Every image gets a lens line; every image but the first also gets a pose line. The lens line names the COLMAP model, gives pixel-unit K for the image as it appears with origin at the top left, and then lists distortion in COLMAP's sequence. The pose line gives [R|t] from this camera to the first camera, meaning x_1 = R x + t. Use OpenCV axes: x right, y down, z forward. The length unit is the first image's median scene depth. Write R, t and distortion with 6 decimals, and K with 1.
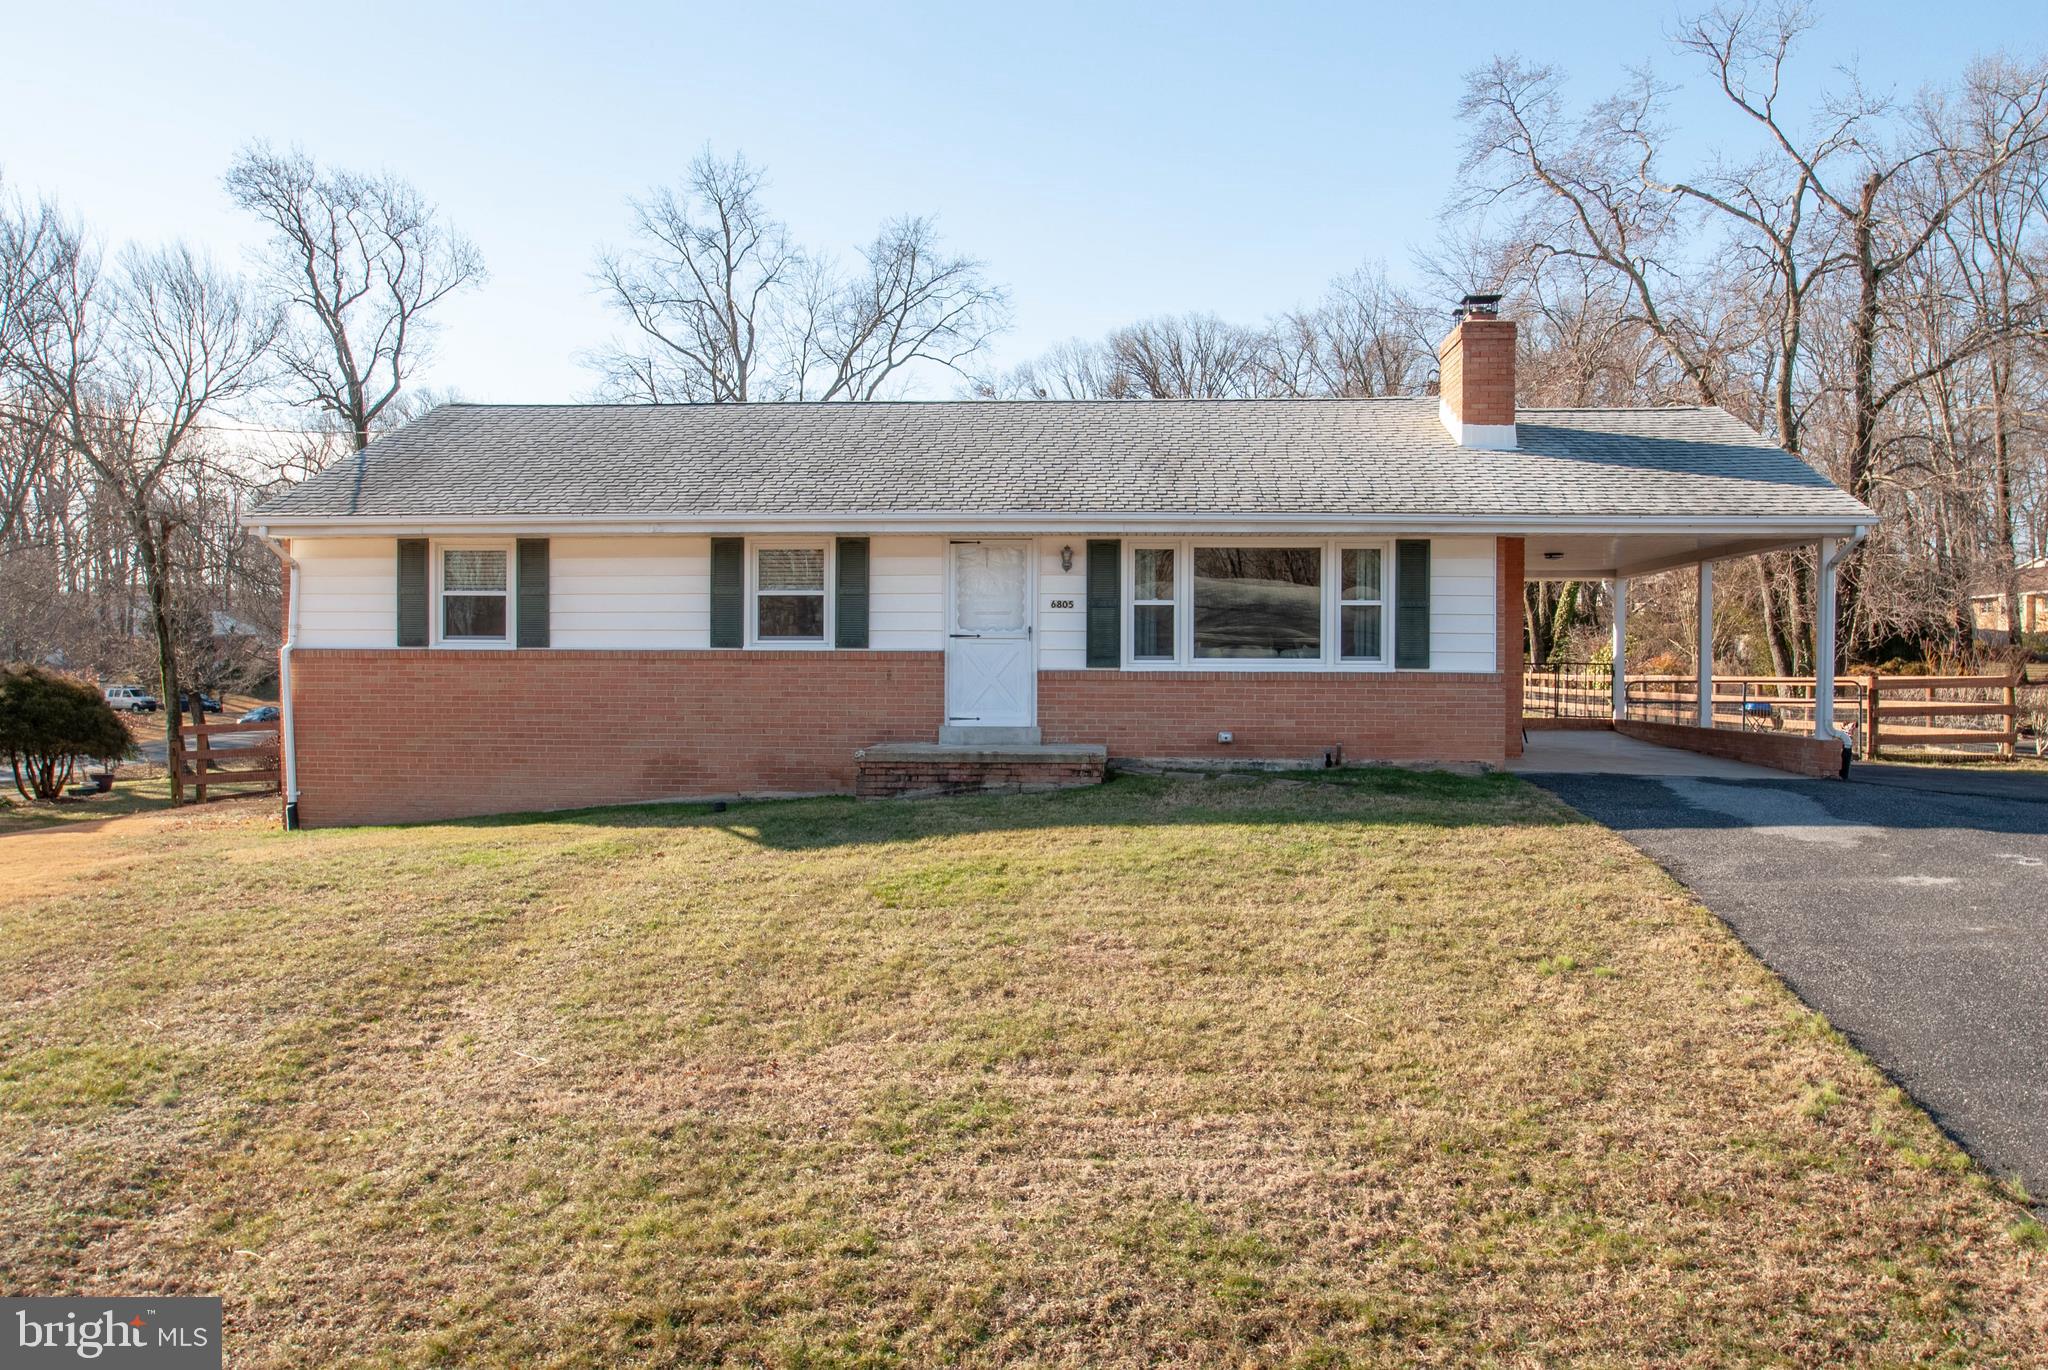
lens RADIAL K [[1552.4, 0, 1031.0], [0, 1552.4, 691.5], [0, 0, 1]] dist [-0.048512, 0.001436]
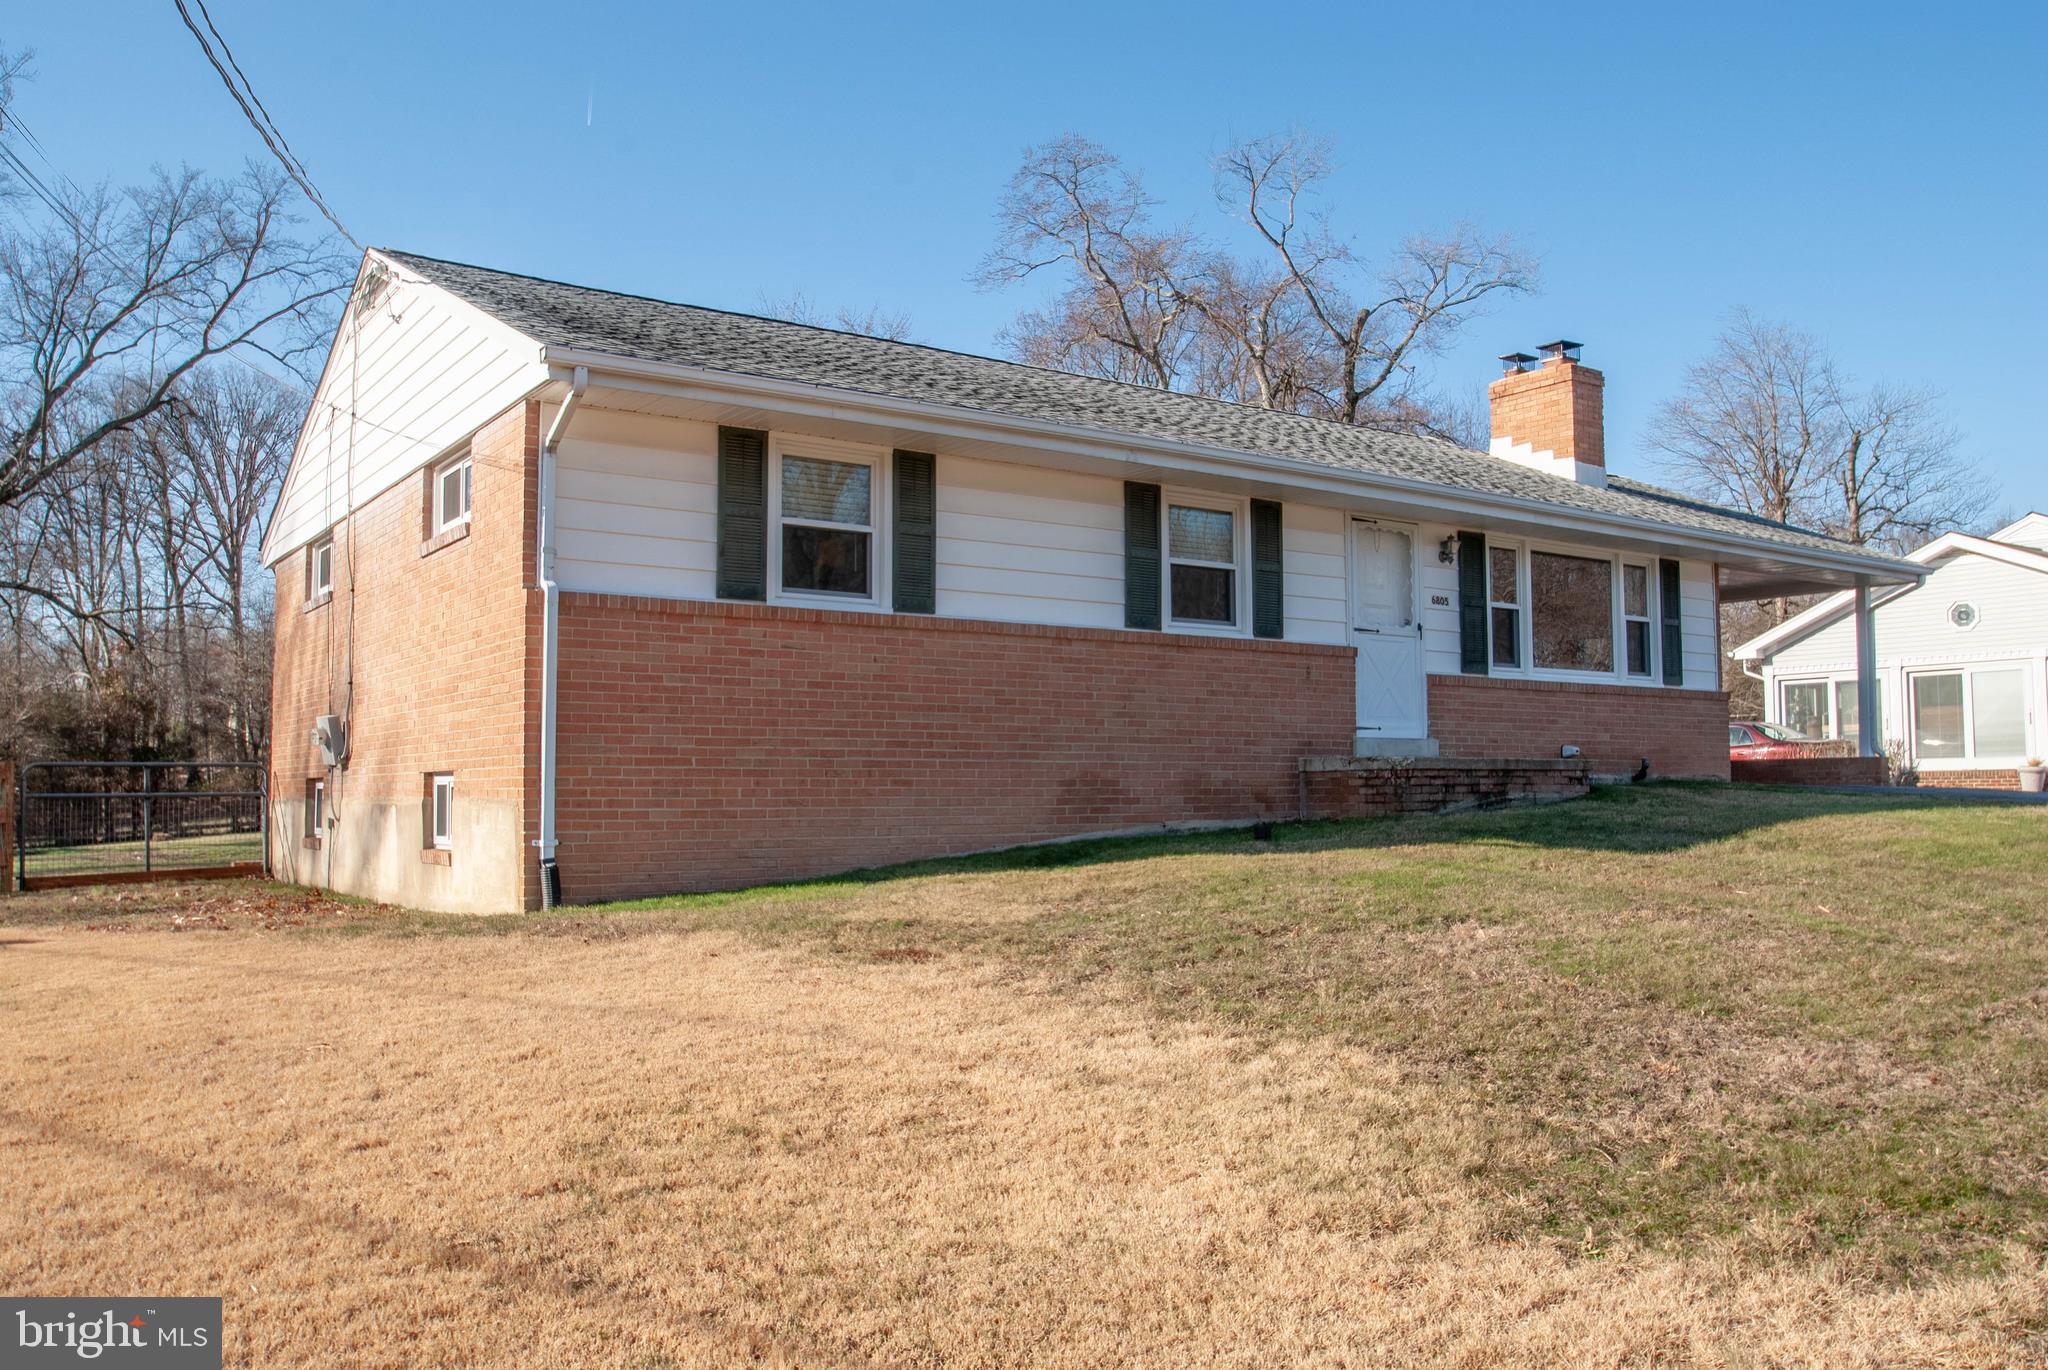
lens RADIAL K [[1622.2, 0, 1024.0], [0, 1622.2, 685.0], [0, 0, 1]] dist [-0.072113, 0.000082]
pose [[0.786359, 0.034493, 0.616805, -0.723685], [0.017485, 0.996797, -0.078034, 0.058711], [-0.617522, 0.072147, 0.783238, 0.427569]]
